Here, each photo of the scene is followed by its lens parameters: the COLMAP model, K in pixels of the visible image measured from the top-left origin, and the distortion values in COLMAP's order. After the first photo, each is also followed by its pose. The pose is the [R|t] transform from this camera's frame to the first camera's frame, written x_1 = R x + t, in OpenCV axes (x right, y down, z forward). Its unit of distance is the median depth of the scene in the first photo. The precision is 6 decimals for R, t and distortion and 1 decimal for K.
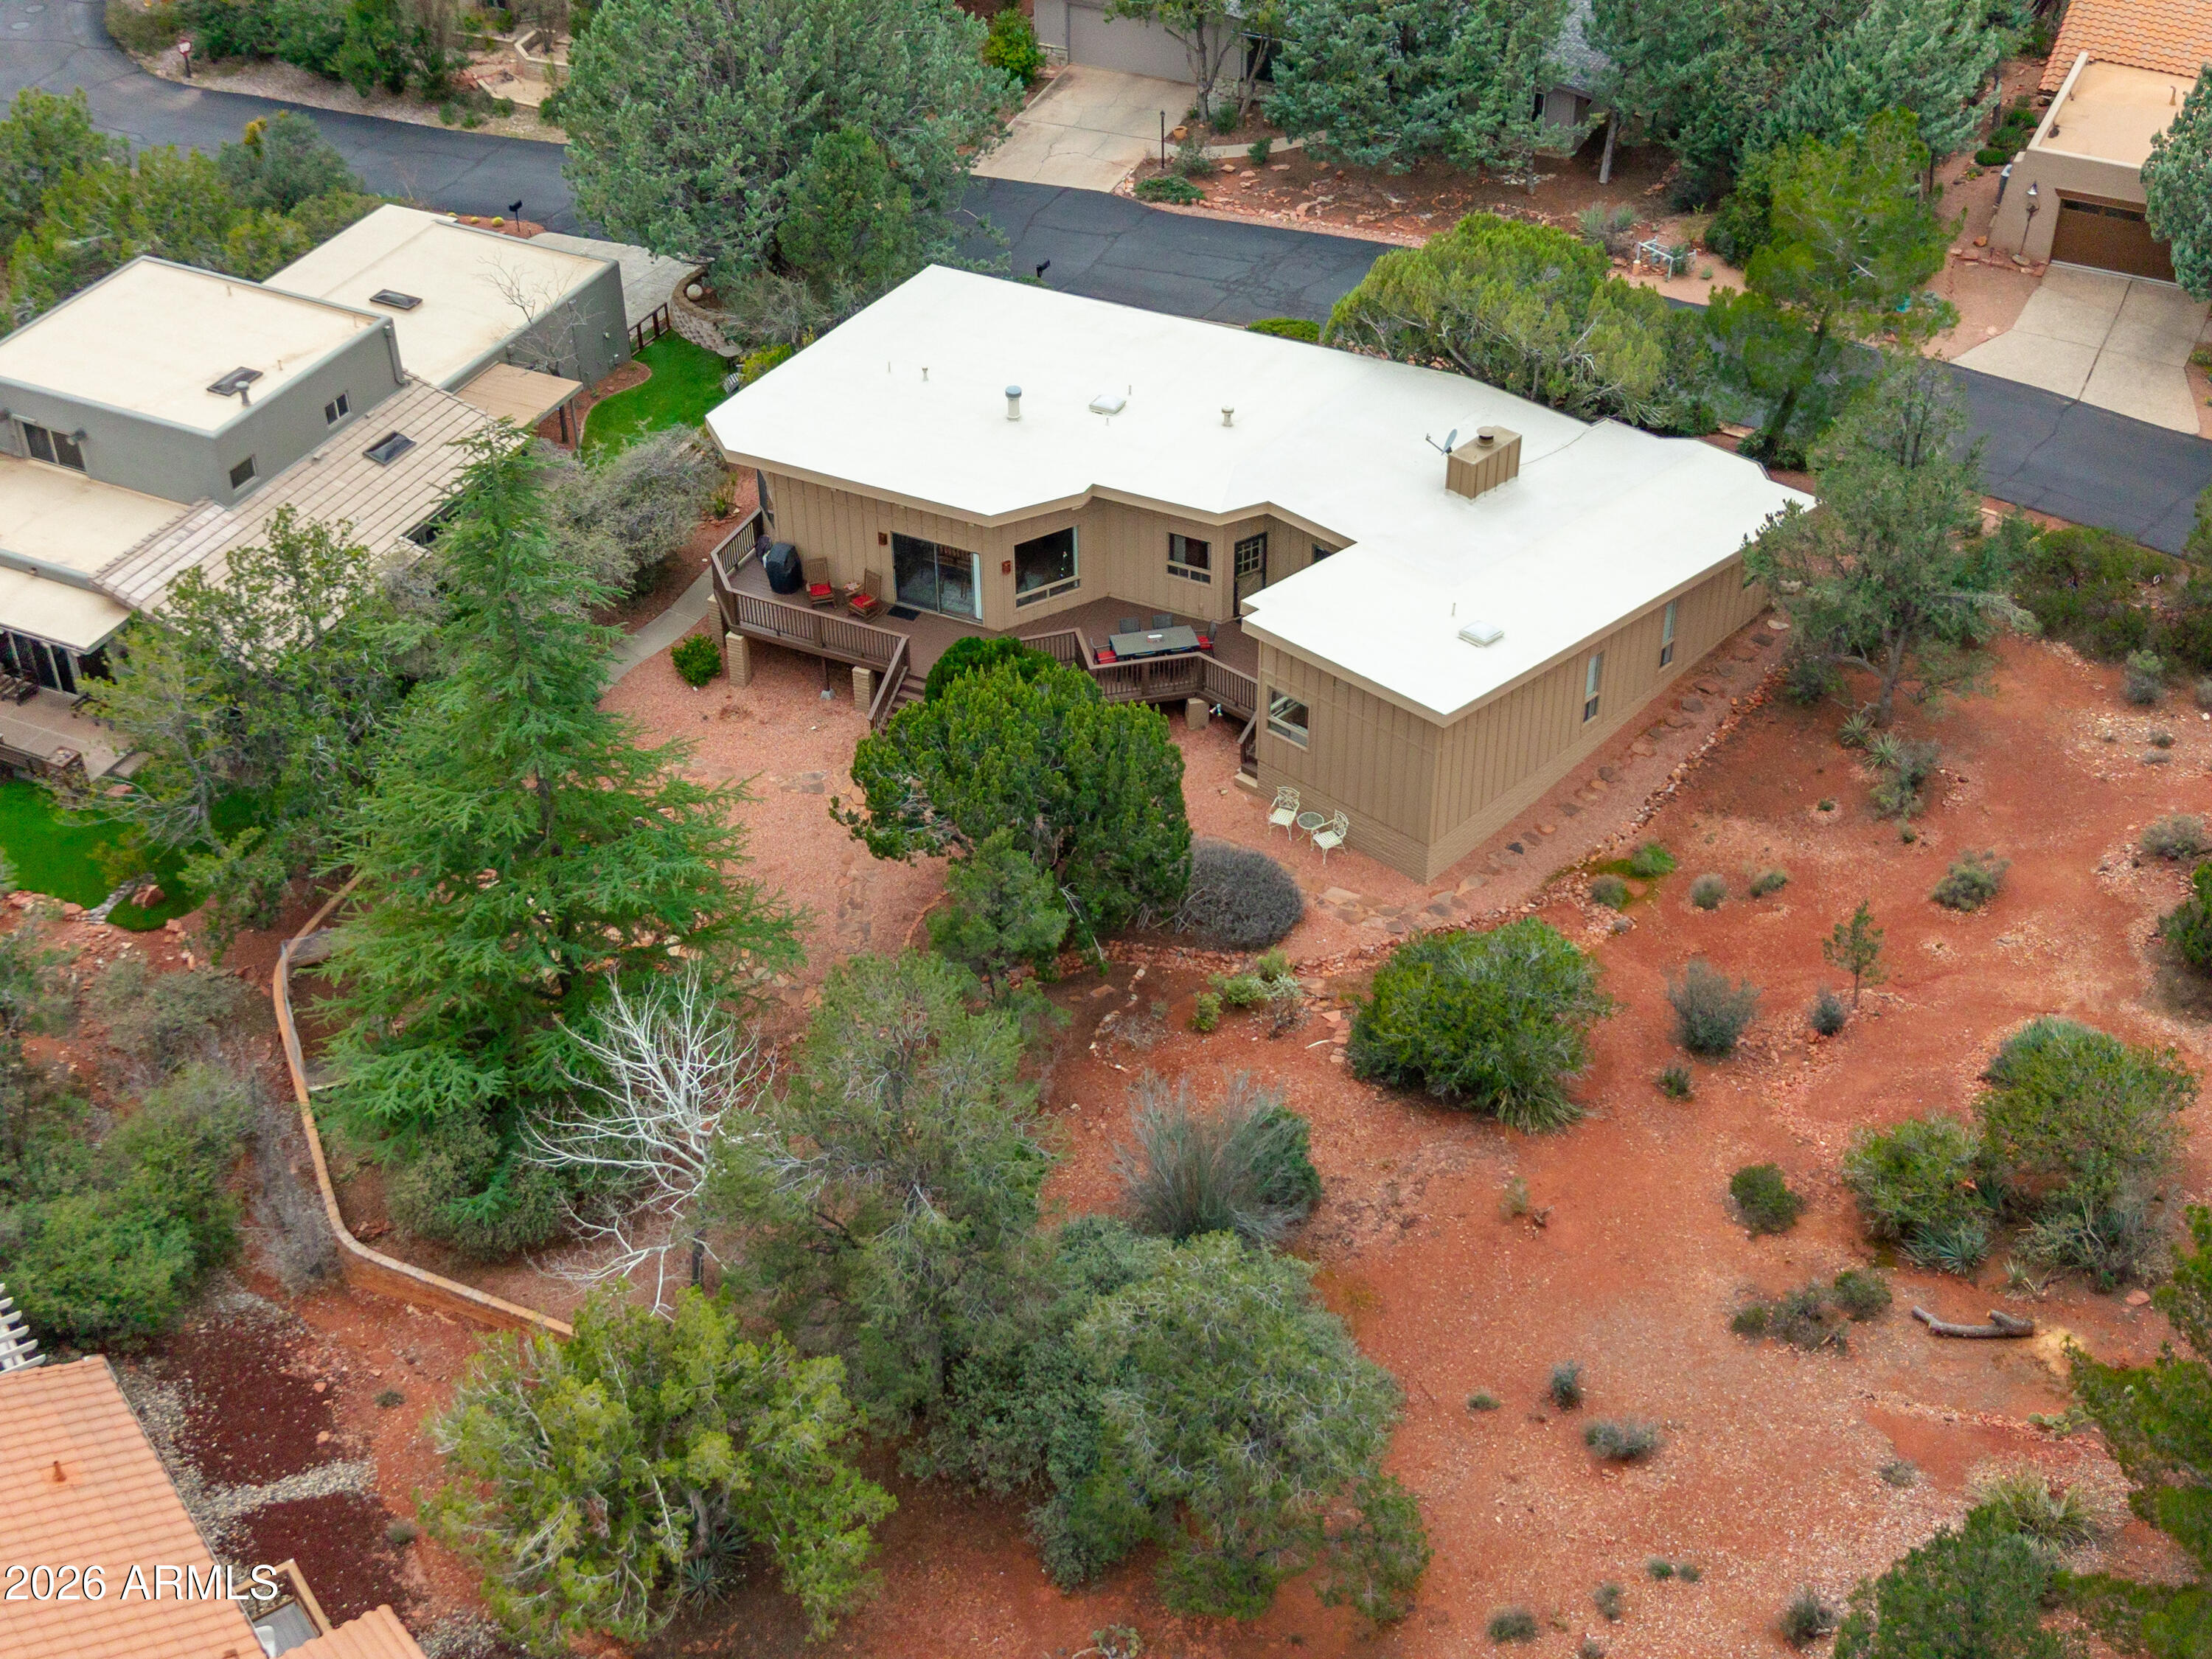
lens RADIAL K [[2960.8, 0, 1096.1], [0, 2960.8, 789.4], [0, 0, 1]] dist [0.159512, 0.000000]
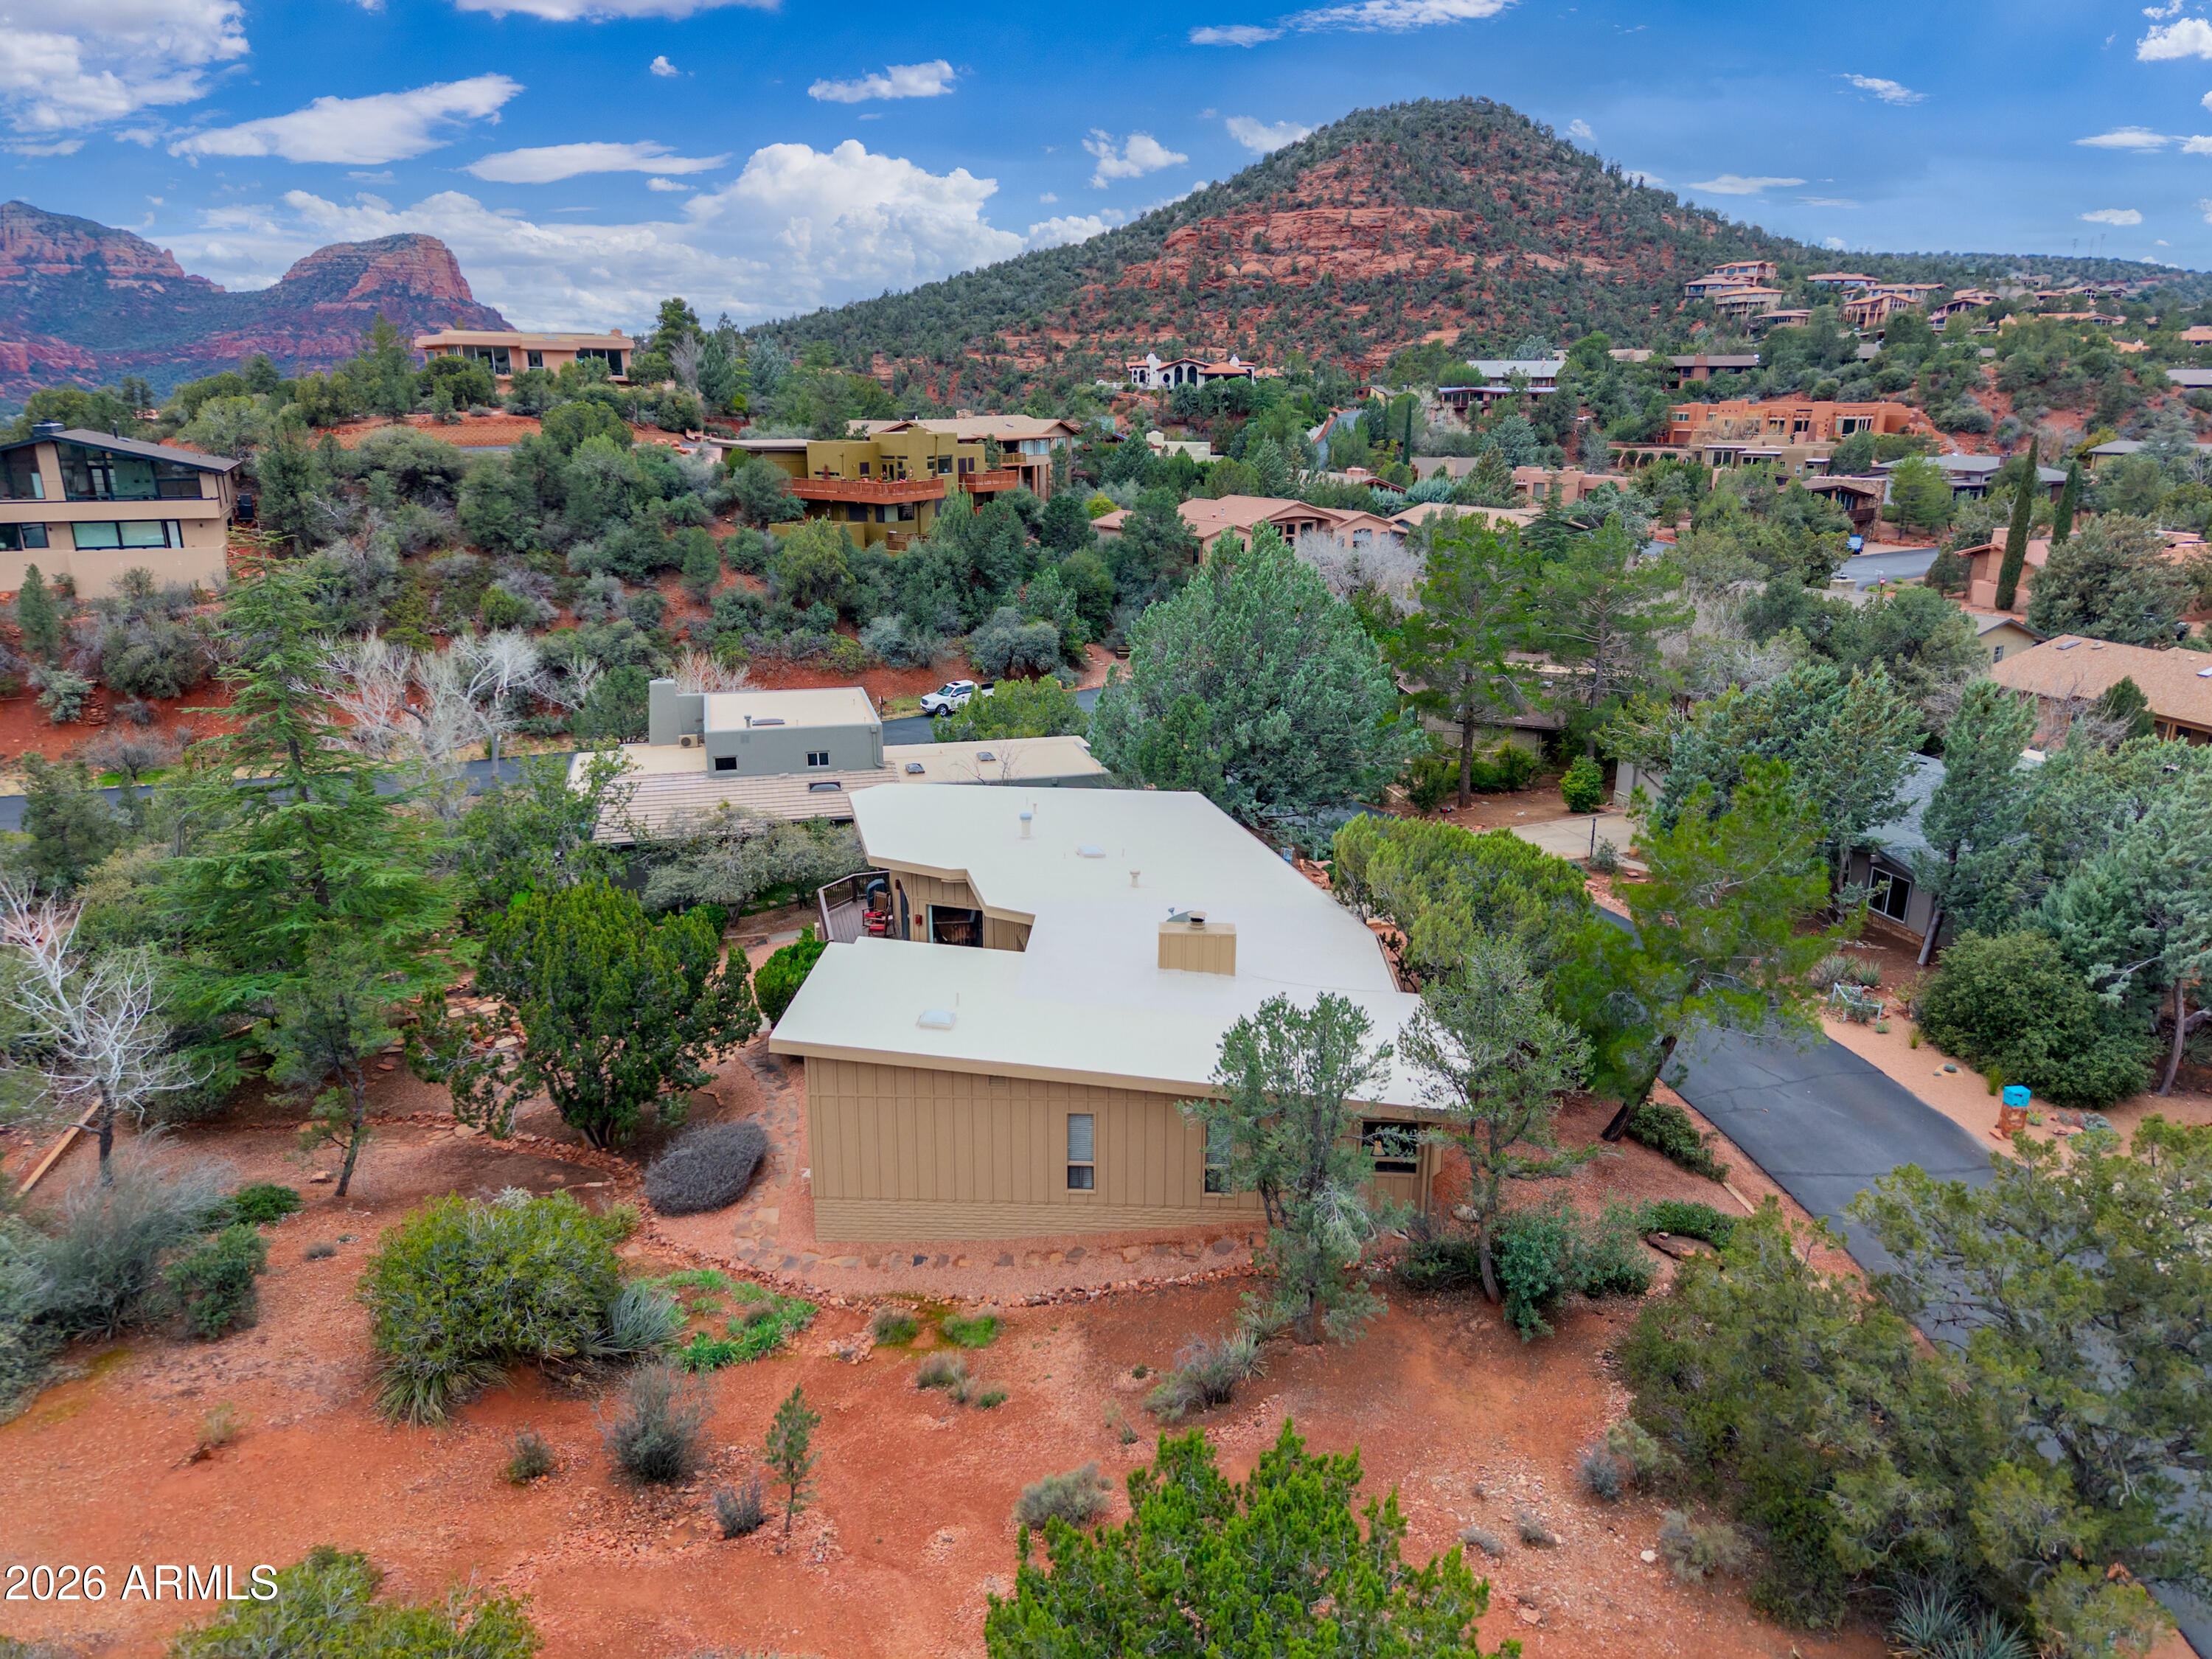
lens RADIAL K [[1482.9, 0, 1098.3], [0, 1482.9, 825.4], [0, 0, 1]] dist [0.038934, -0.021475]
pose [[0.647819, 0.227249, -0.727110, 0.489967], [-0.455279, 0.880753, -0.130363, -0.066868], [0.610780, 0.415489, 0.674030, 0.640437]]
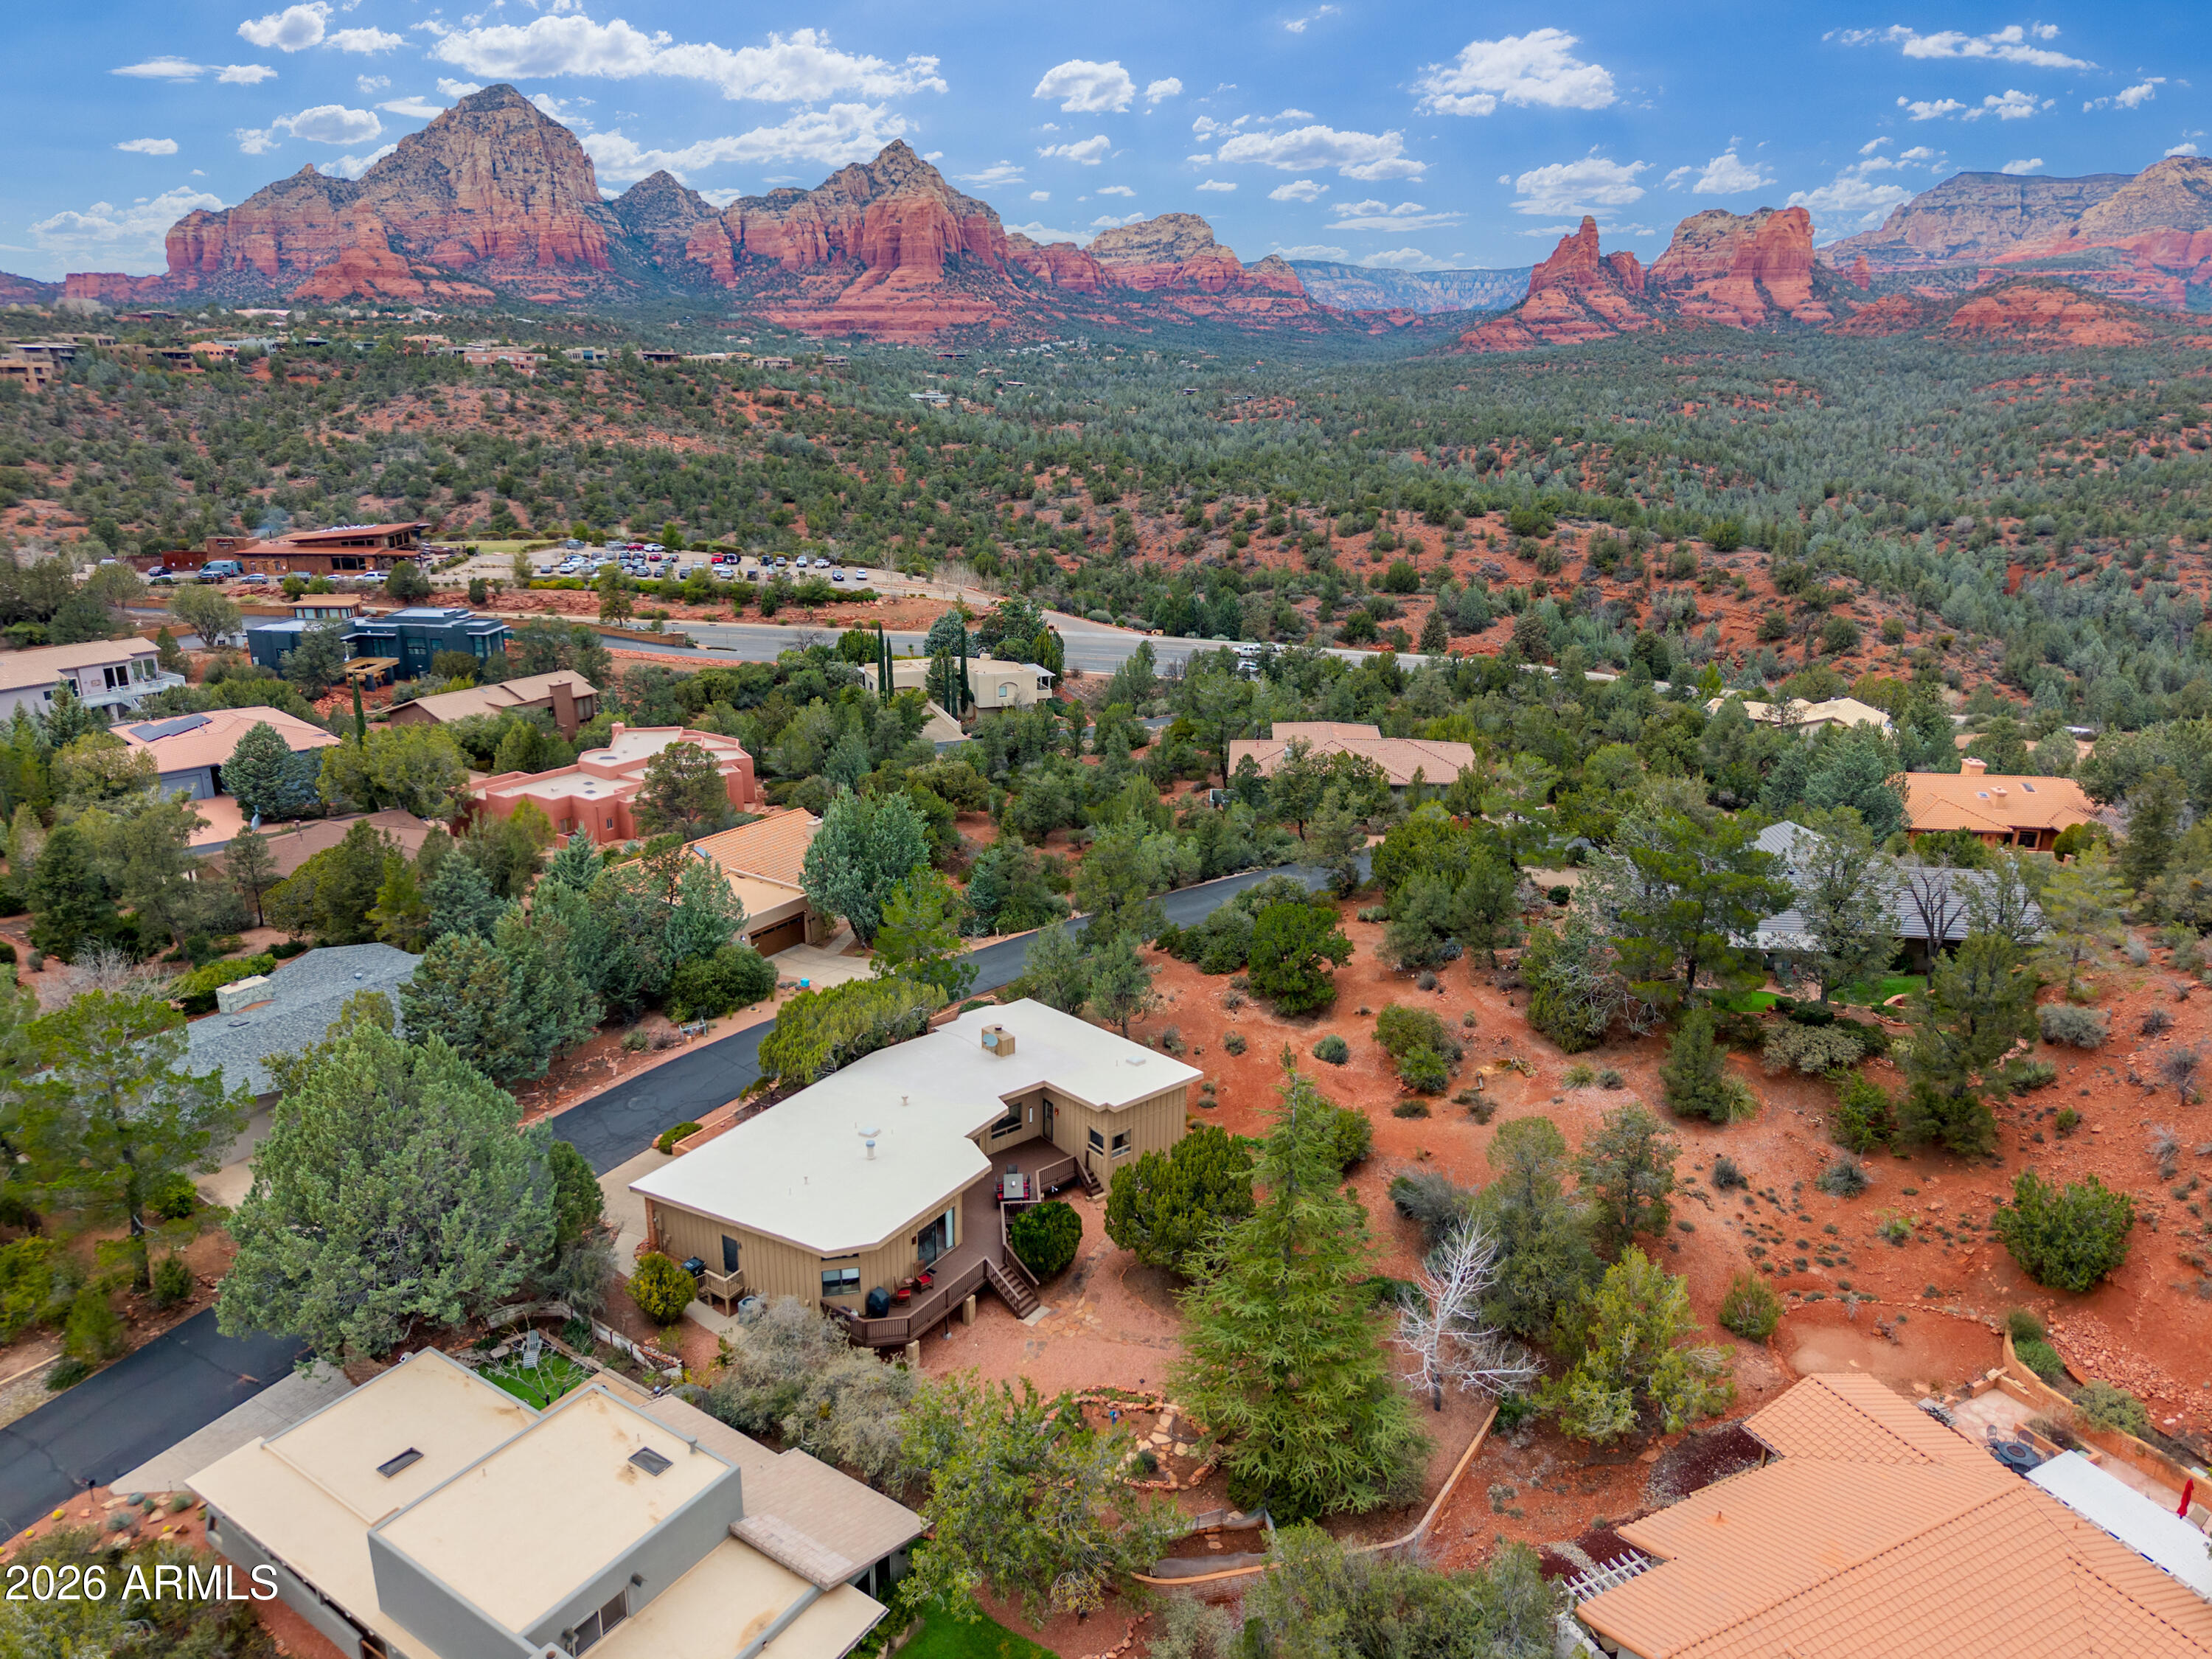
lens RADIAL K [[1482.9, 0, 1101.6], [0, 1482.9, 835.0], [0, 0, 1]] dist [0.038934, -0.021475]
pose [[0.134594, -0.292361, 0.946789, -0.858039], [0.569763, 0.804569, 0.167448, -0.379631], [-0.810713, 0.516907, 0.274867, 0.592276]]
